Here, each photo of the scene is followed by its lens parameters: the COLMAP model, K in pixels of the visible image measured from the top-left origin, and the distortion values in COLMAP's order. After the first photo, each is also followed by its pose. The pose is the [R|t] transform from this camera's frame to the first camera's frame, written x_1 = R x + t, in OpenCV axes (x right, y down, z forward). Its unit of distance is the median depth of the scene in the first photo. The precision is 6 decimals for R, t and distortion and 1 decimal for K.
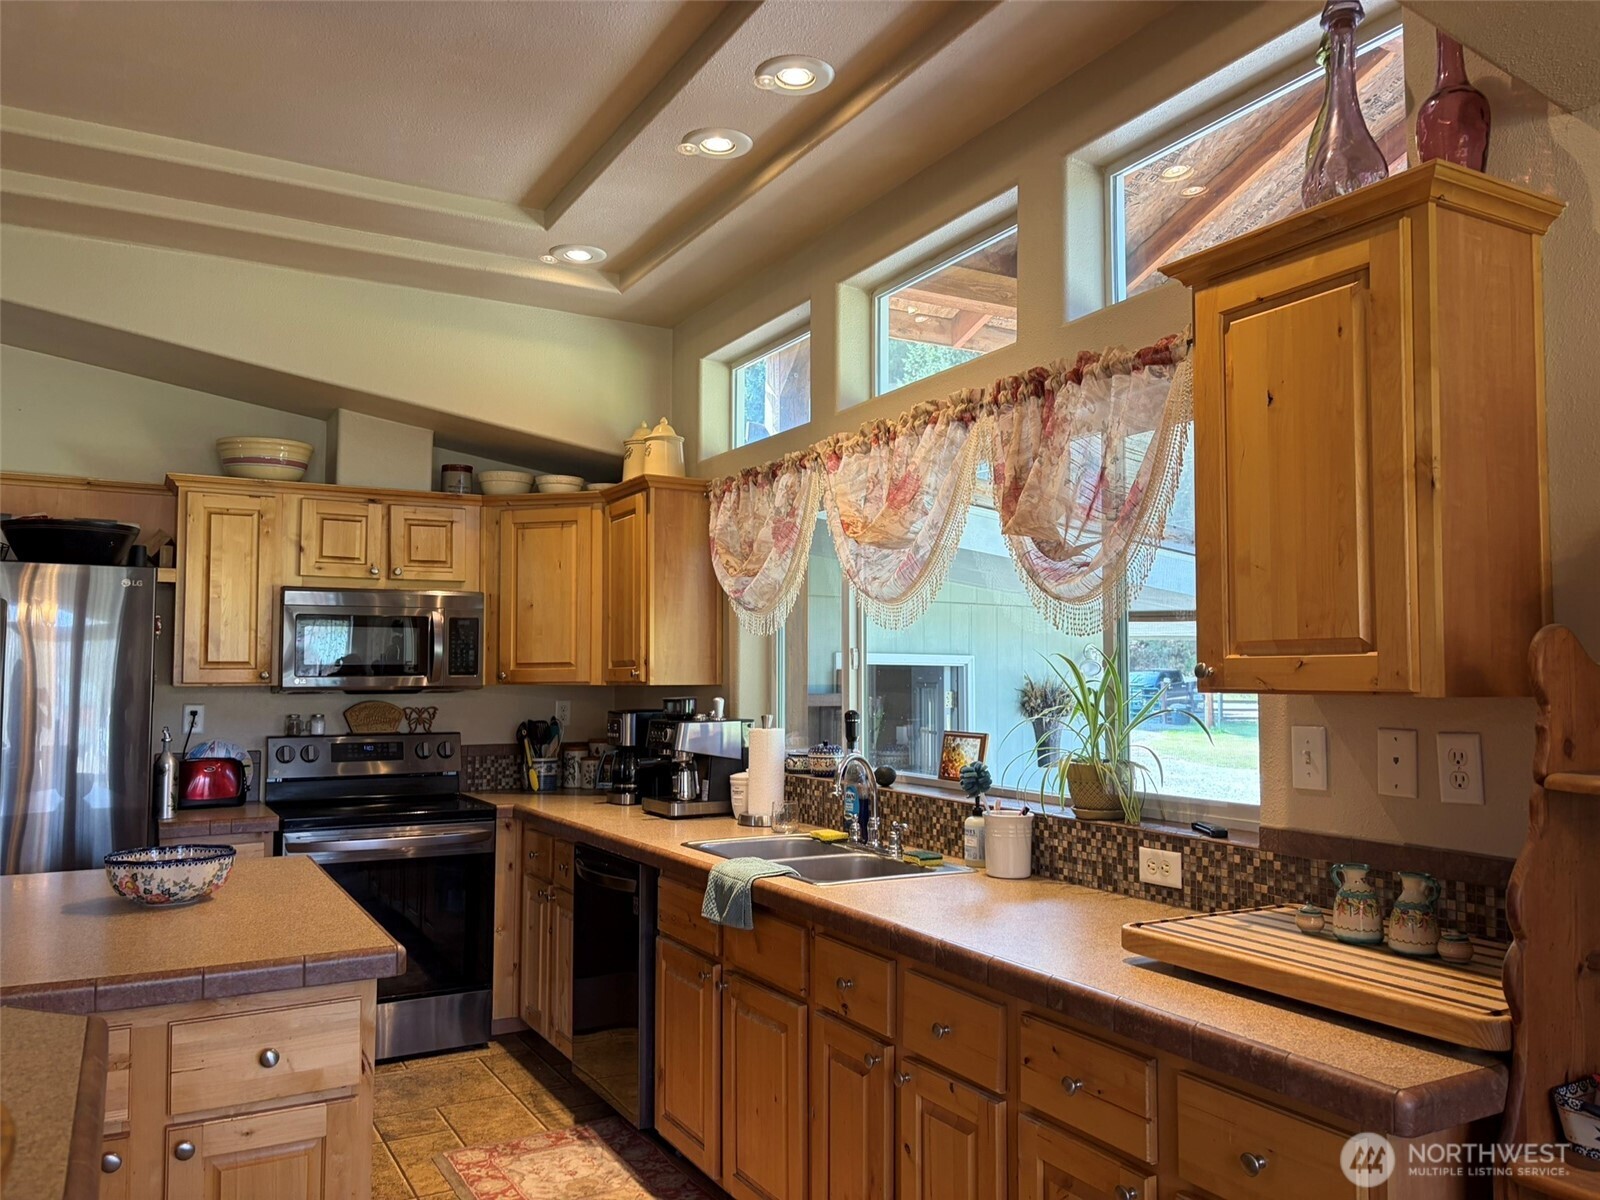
lens RADIAL K [[1202.6, 0, 806.1], [0, 1202.6, 604.3], [0, 0, 1]] dist [0.009971, -0.007853]
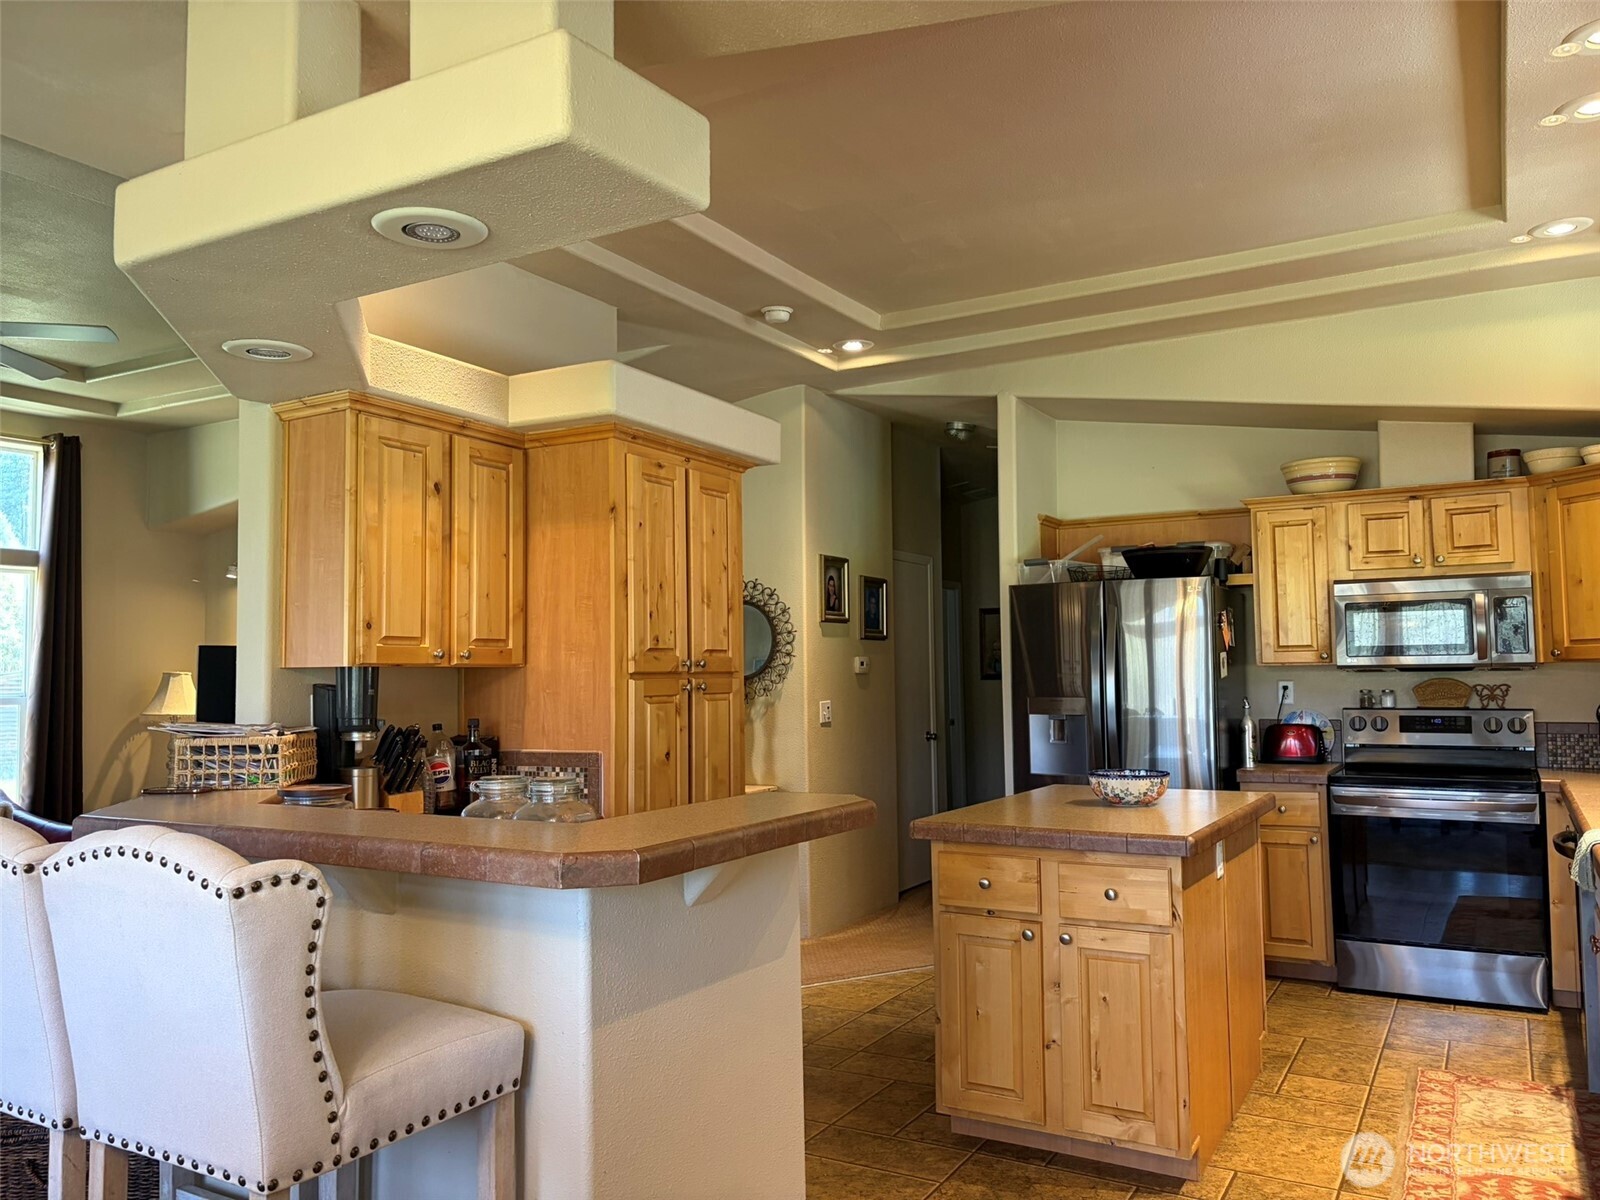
lens RADIAL K [[1202.6, 0, 806.1], [0, 1202.6, 604.3], [0, 0, 1]] dist [0.009971, -0.007853]
pose [[0.509934, -0.055644, -0.858412, 0.315007], [0.062284, 0.997675, -0.027672, 0.008490], [0.857956, -0.039354, 0.512214, -0.054816]]
